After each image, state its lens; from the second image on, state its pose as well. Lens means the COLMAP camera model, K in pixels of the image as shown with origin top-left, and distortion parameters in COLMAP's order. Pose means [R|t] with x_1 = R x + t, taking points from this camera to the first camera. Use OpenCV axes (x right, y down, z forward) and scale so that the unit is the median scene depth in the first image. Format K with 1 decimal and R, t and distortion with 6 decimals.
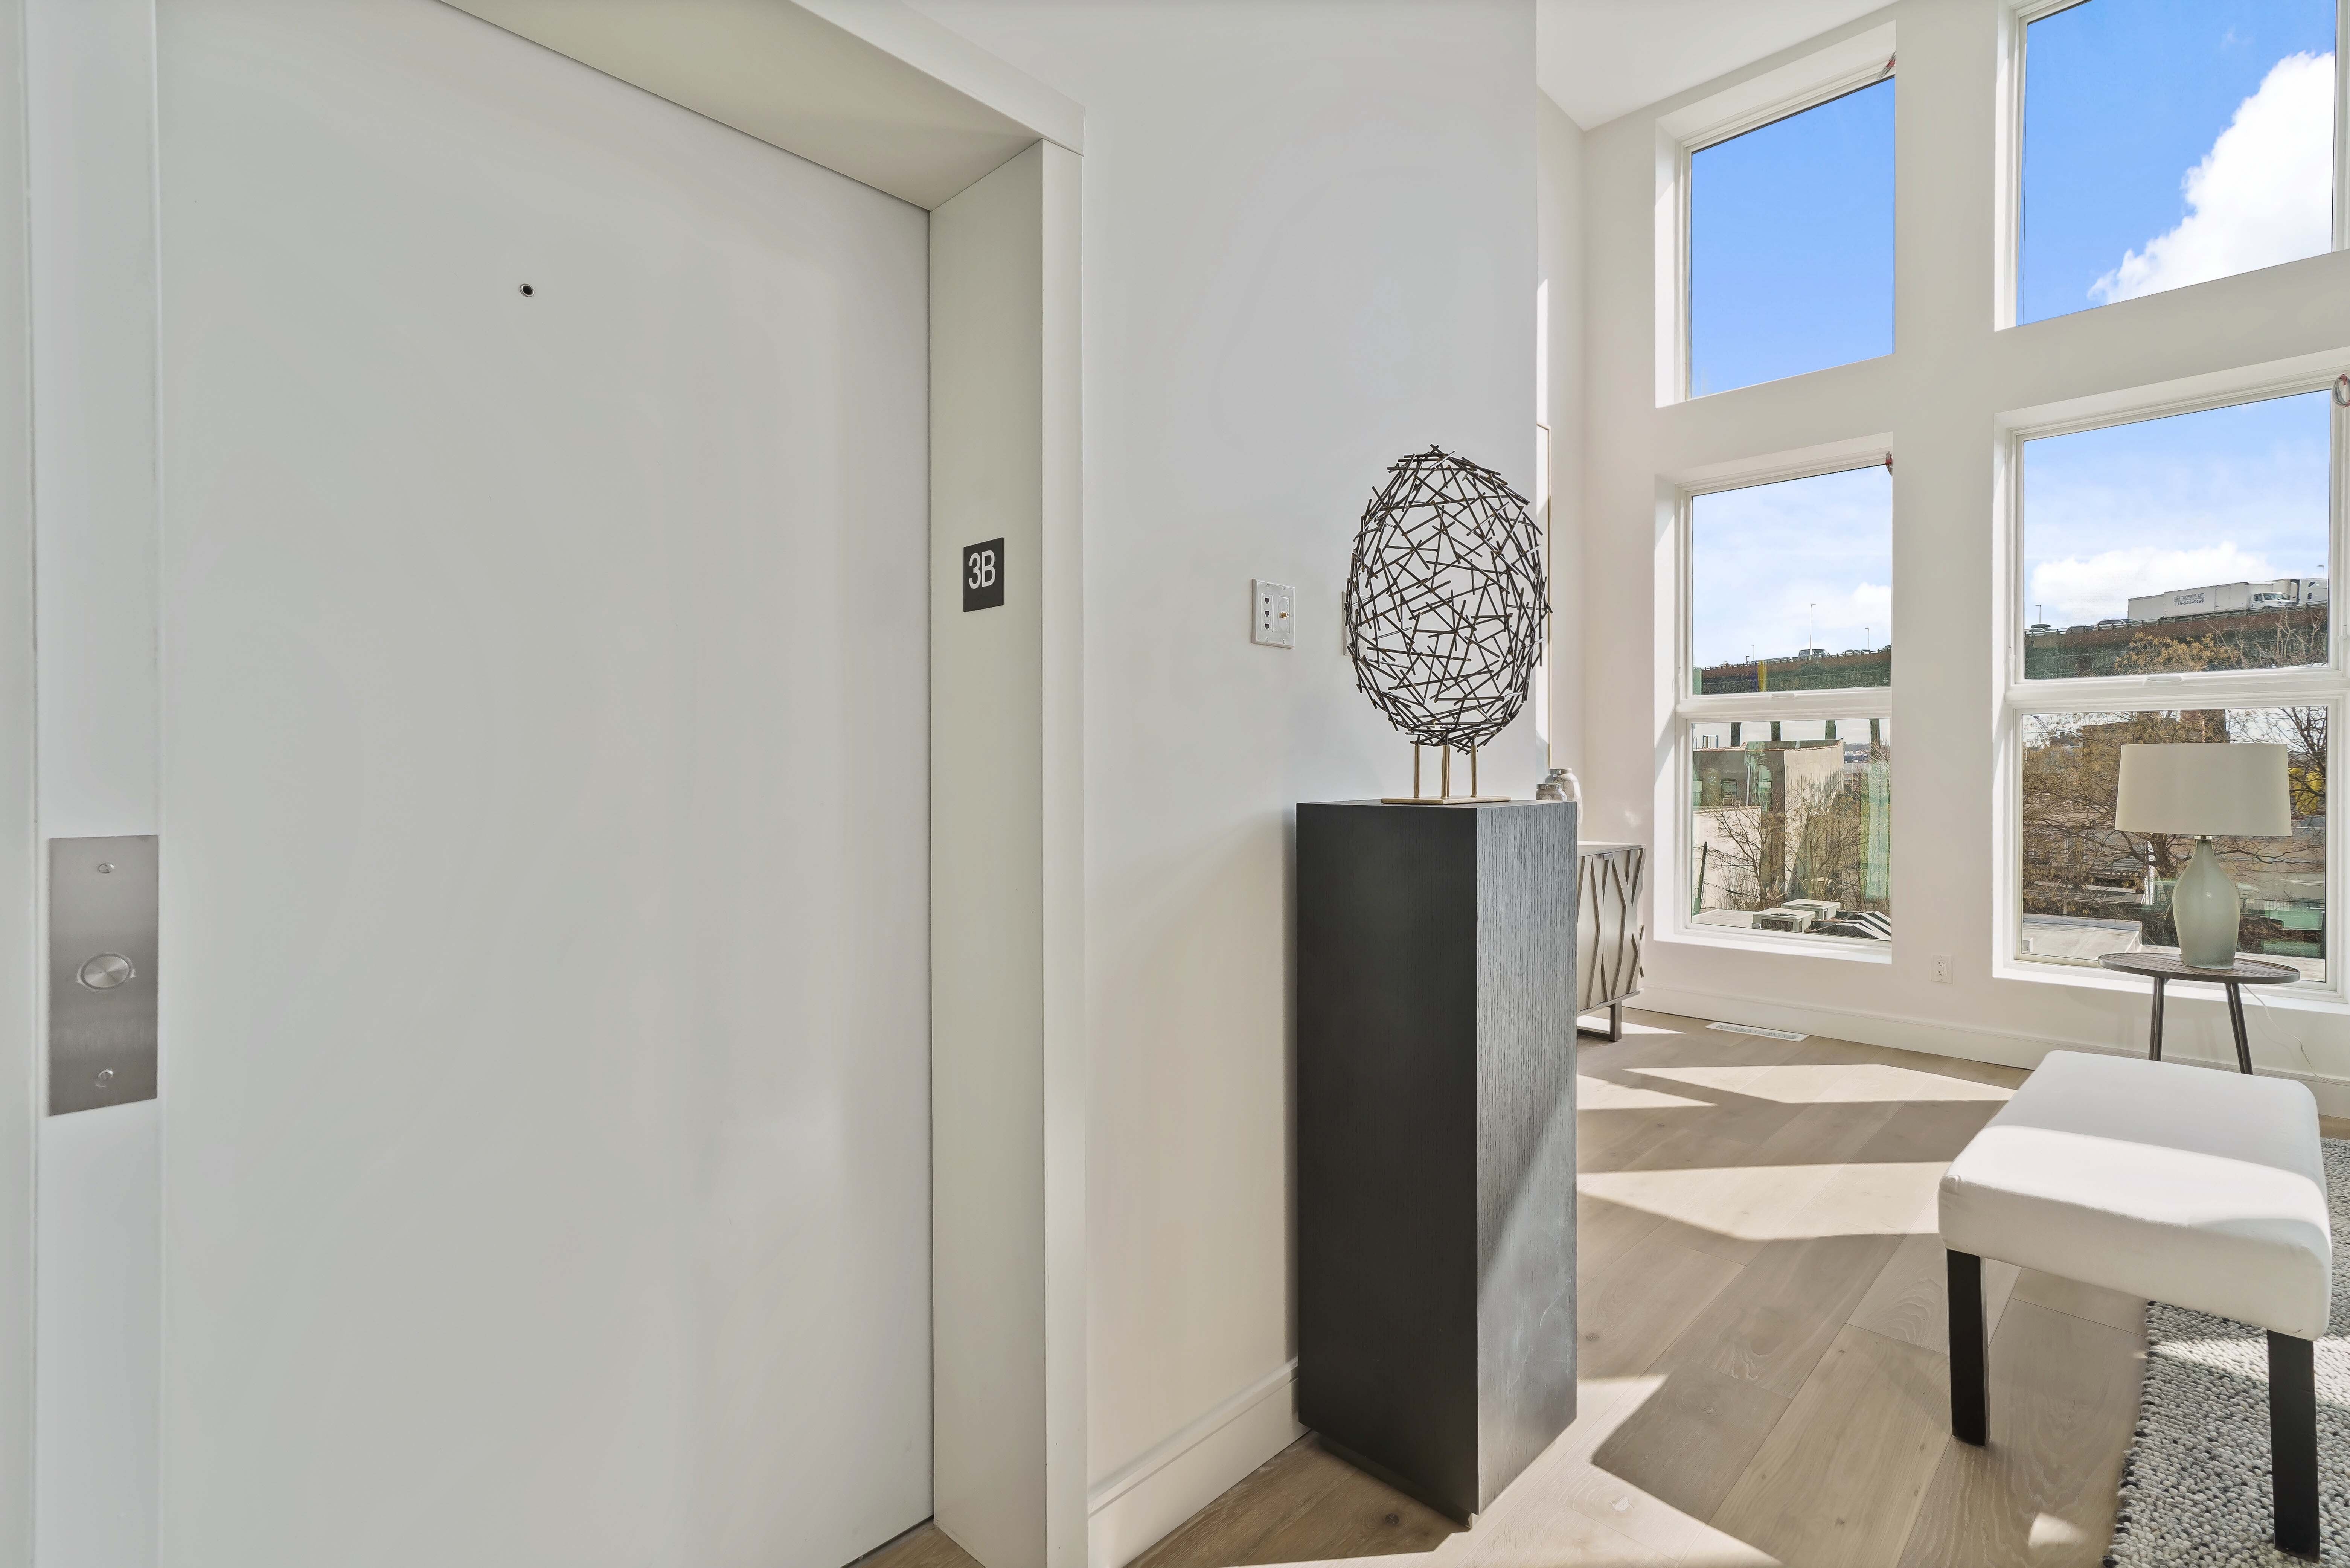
lens RADIAL K [[1091.1, 0, 1169.3], [0, 1091.1, 733.1], [0, 0, 1]] dist [0.000176, 0.000192]
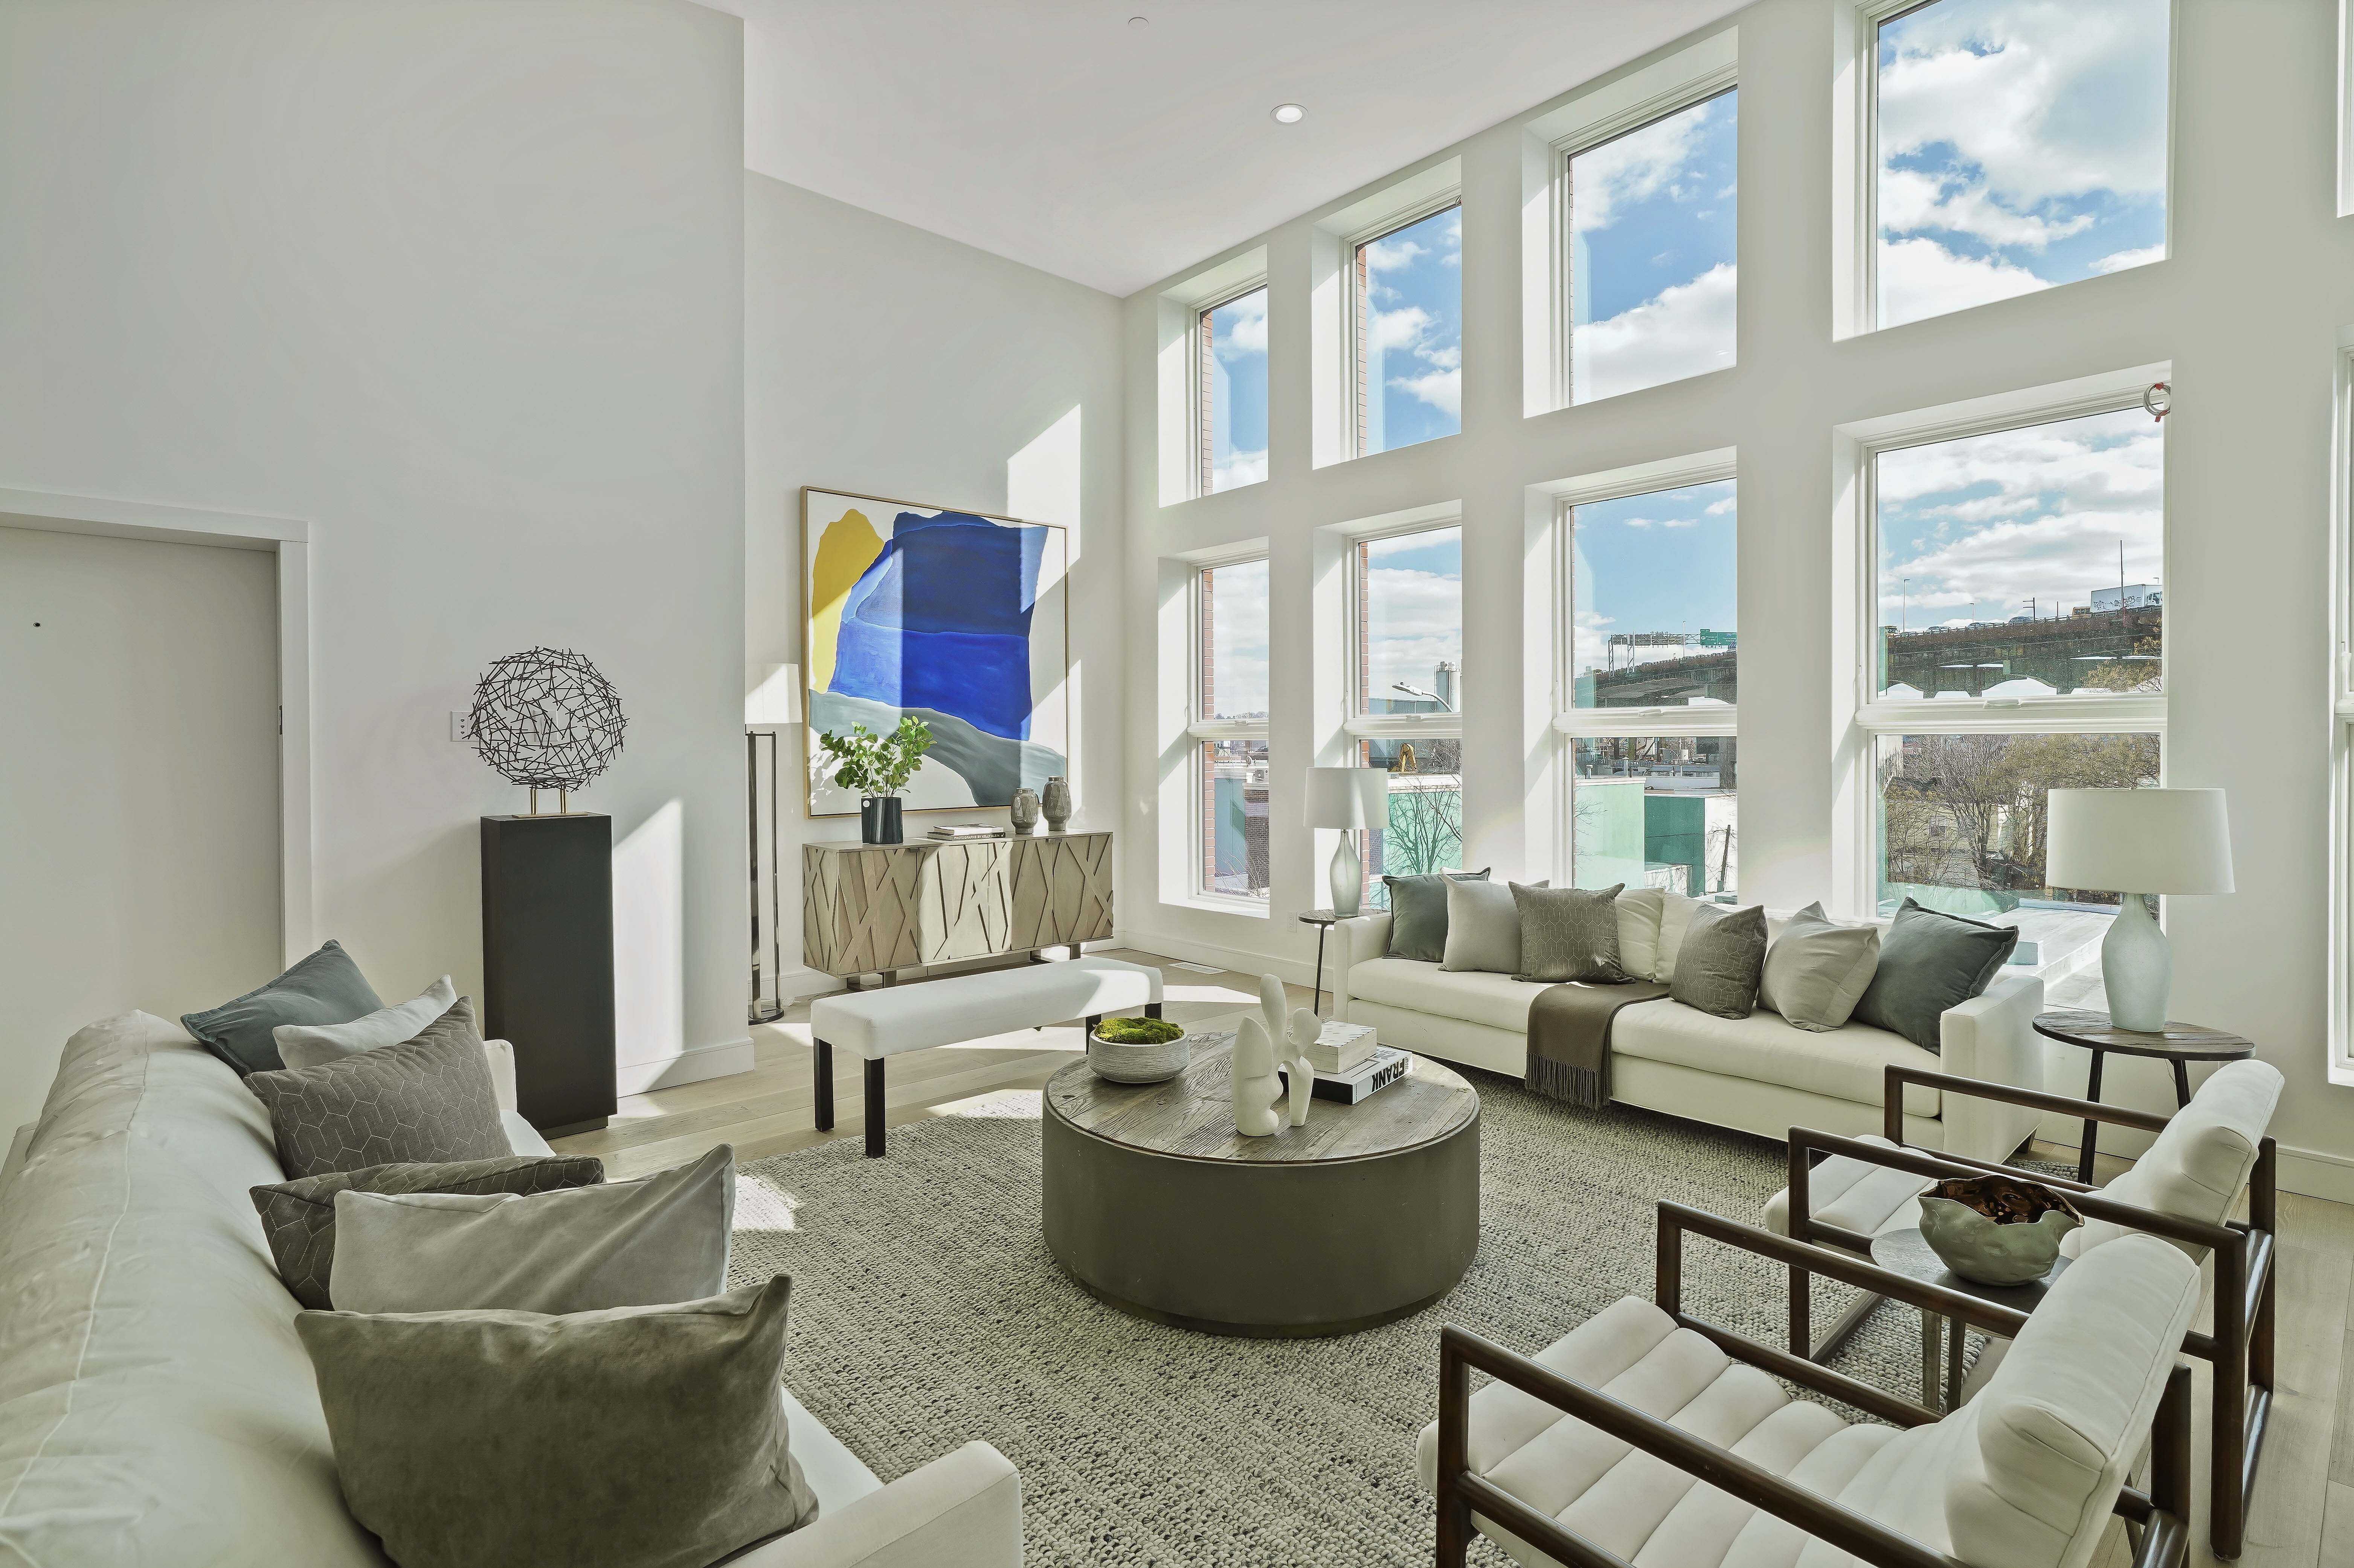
lens RADIAL K [[1090.9, 0, 1219.6], [0, 1090.9, 795.6], [0, 0, 1]] dist [0.000438, 0.007947]
pose [[0.998644, 0.000301, -0.052059, 0.861387], [0.003583, 0.997213, 0.074517, -0.066585], [0.051936, -0.074602, 0.995860, -0.521292]]
